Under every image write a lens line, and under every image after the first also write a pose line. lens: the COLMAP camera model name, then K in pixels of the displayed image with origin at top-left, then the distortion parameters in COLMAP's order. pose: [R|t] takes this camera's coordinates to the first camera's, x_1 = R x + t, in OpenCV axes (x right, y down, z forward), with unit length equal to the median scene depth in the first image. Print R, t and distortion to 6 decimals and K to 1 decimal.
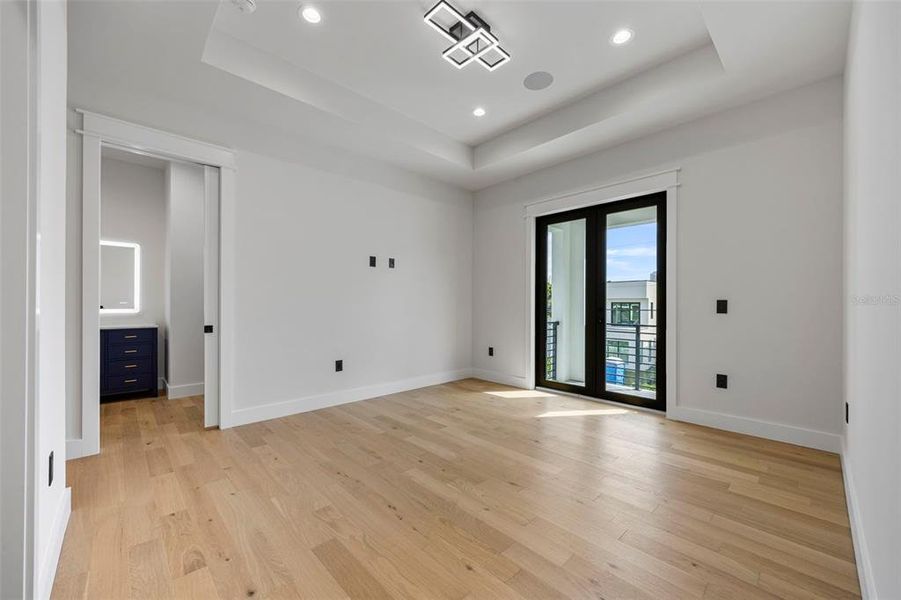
lens RADIAL K [[352.2, 0, 456.8], [0, 352.2, 306.5], [0, 0, 1]] dist [0.003759, 0.000119]
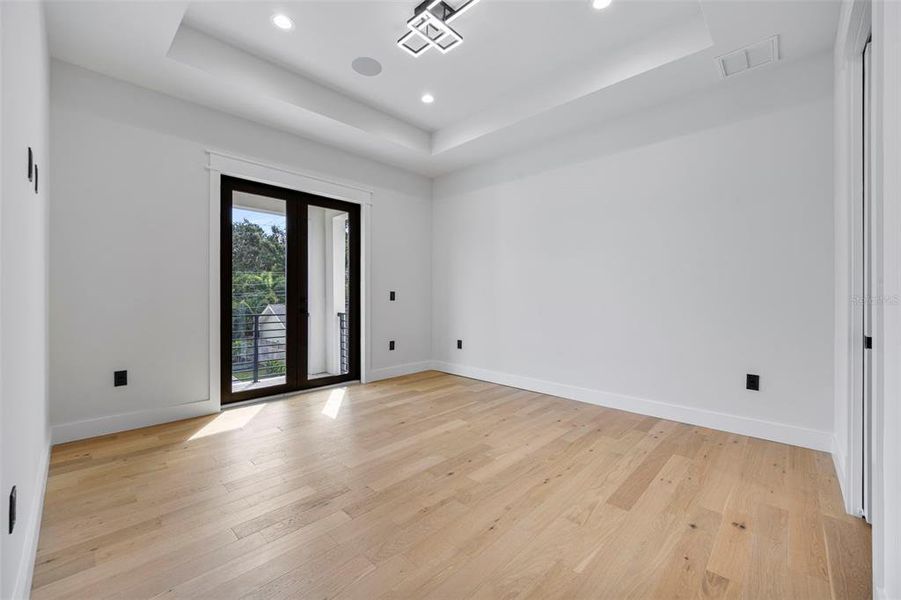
lens RADIAL K [[352.2, 0, 450.8], [0, 352.2, 296.3], [0, 0, 1]] dist [0.003759, 0.000119]
pose [[-0.024851, -0.005656, 0.999675, -0.683205], [0.000781, 0.999984, 0.005677, -0.006281], [-0.999691, 0.000922, -0.024846, 0.712803]]
